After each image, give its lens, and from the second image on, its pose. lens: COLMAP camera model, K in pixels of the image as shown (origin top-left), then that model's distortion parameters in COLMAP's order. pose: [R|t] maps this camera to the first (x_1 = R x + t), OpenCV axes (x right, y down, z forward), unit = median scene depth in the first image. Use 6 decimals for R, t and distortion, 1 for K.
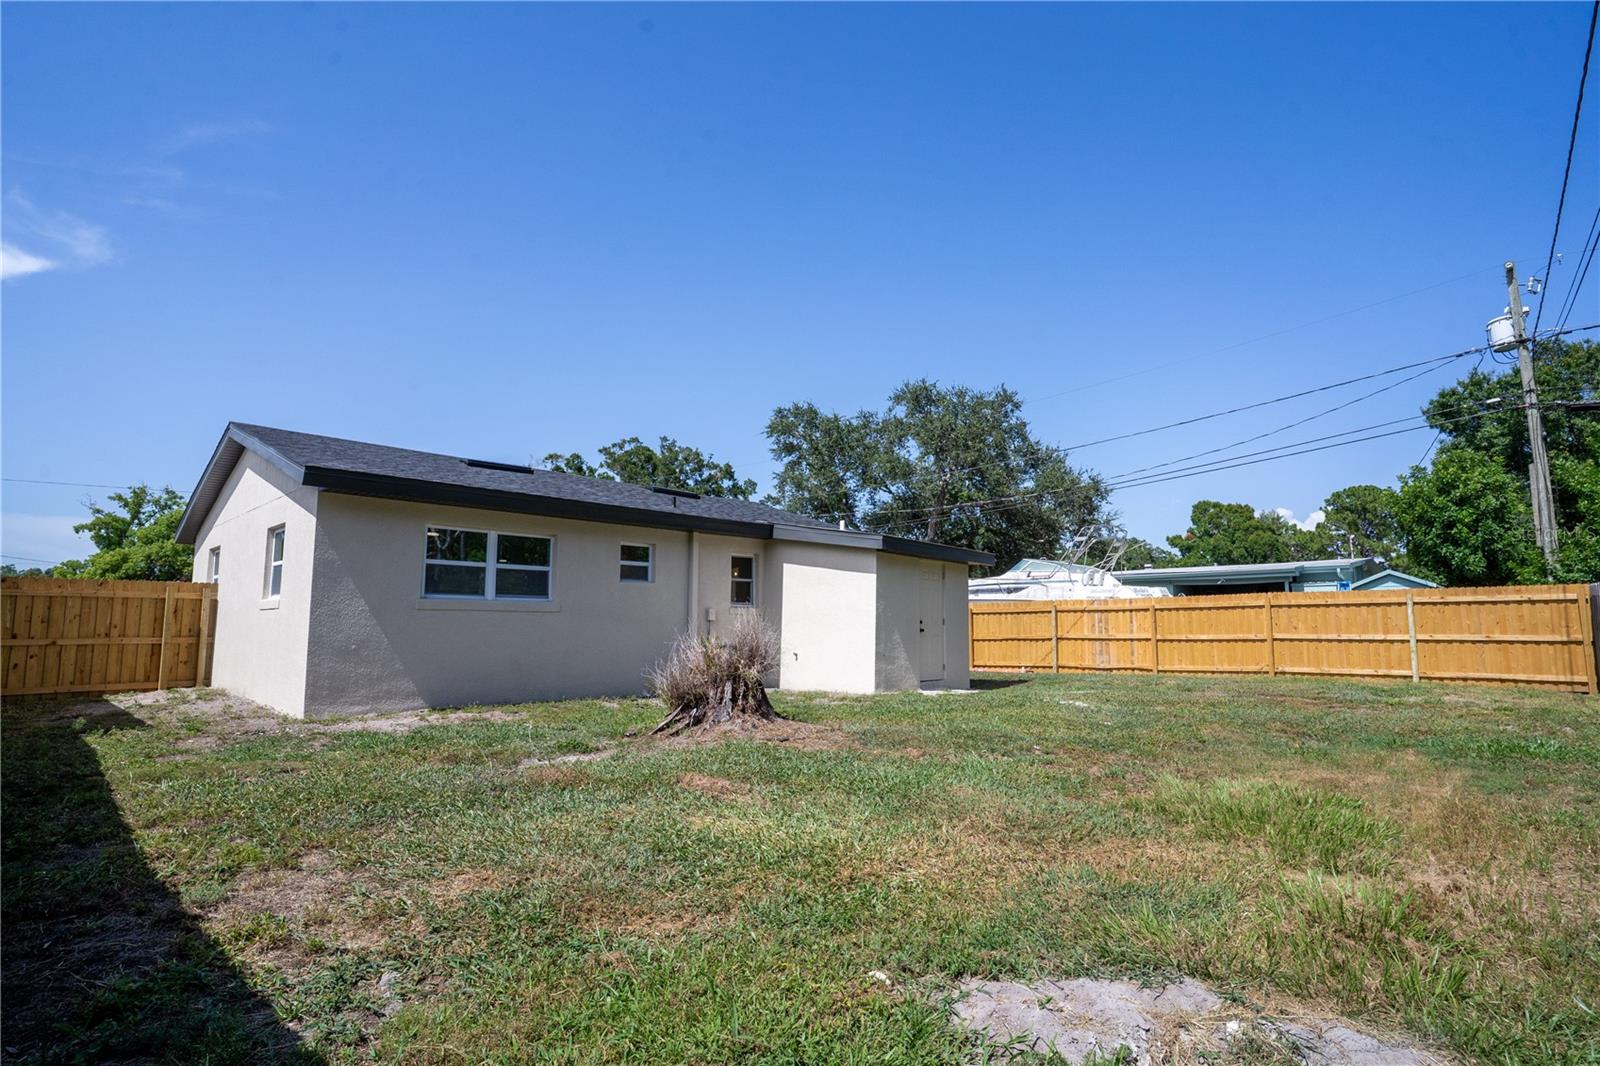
lens RADIAL K [[815.3, 0, 800.0], [0, 815.3, 533.0], [0, 0, 1]] dist [0.000596, 0.000492]
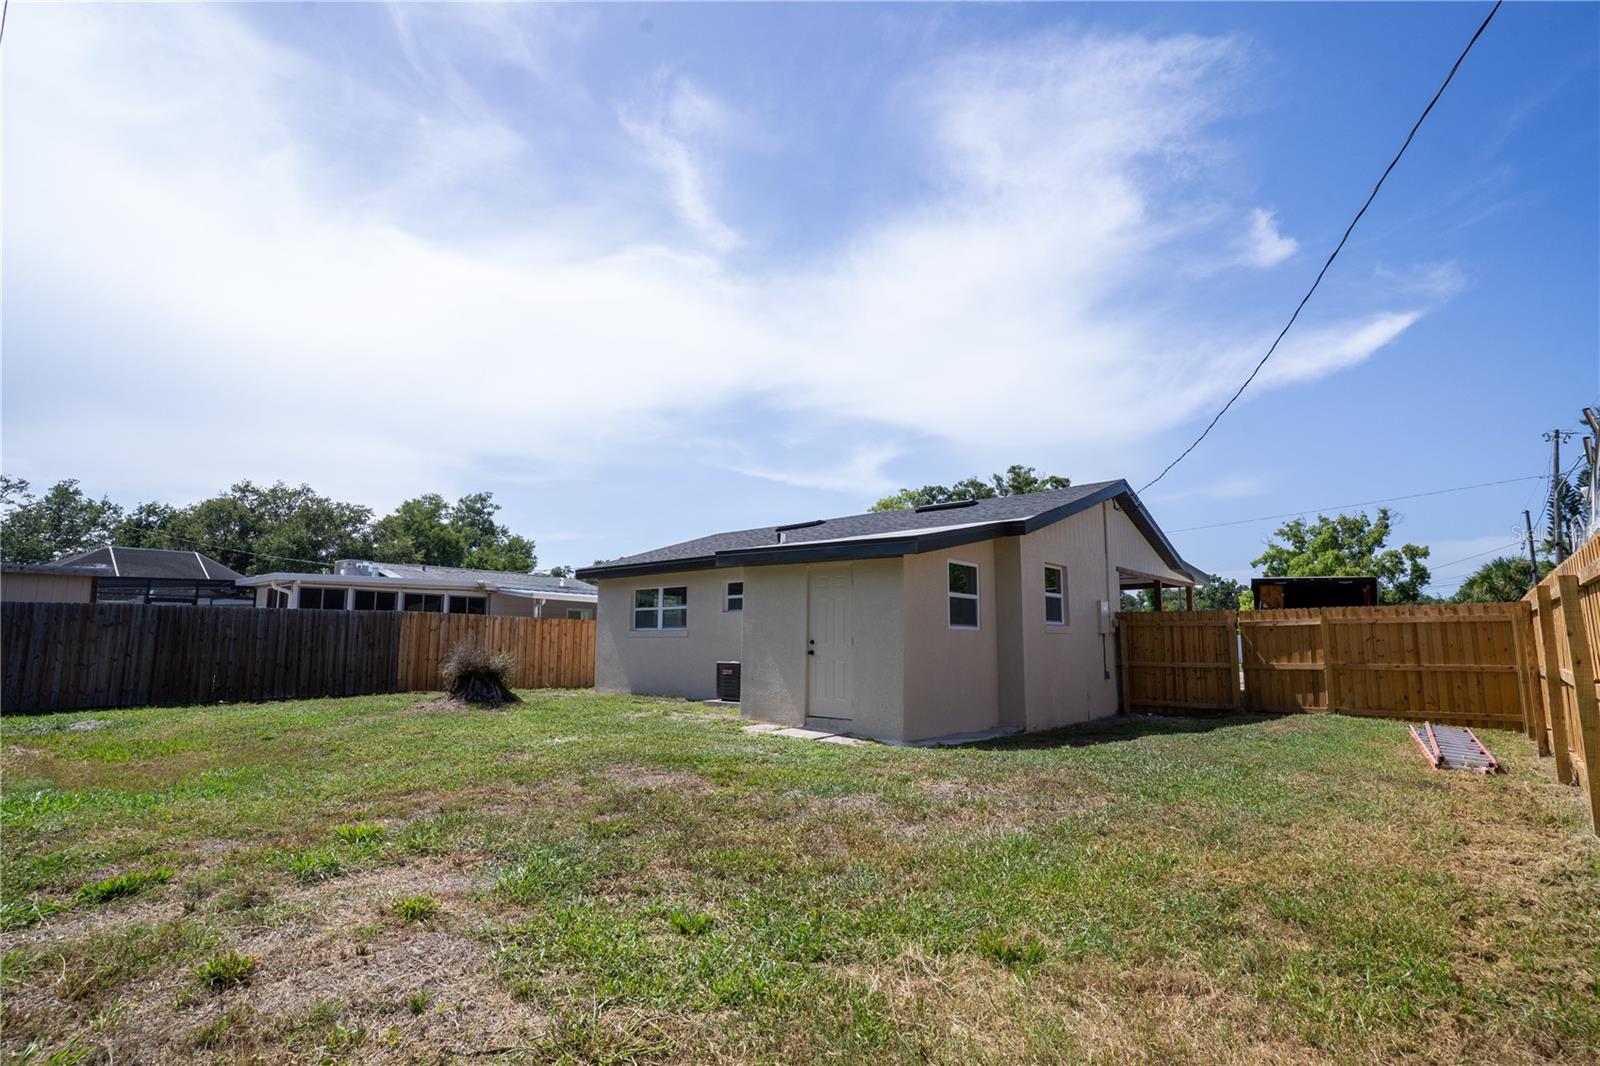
lens RADIAL K [[815.3, 0, 800.0], [0, 815.3, 533.0], [0, 0, 1]] dist [0.000596, 0.000492]
pose [[-0.027405, -0.136617, -0.990245, 1.046150], [0.113683, 0.983764, -0.138869, 0.126463], [0.993139, -0.116380, -0.011430, 1.123701]]
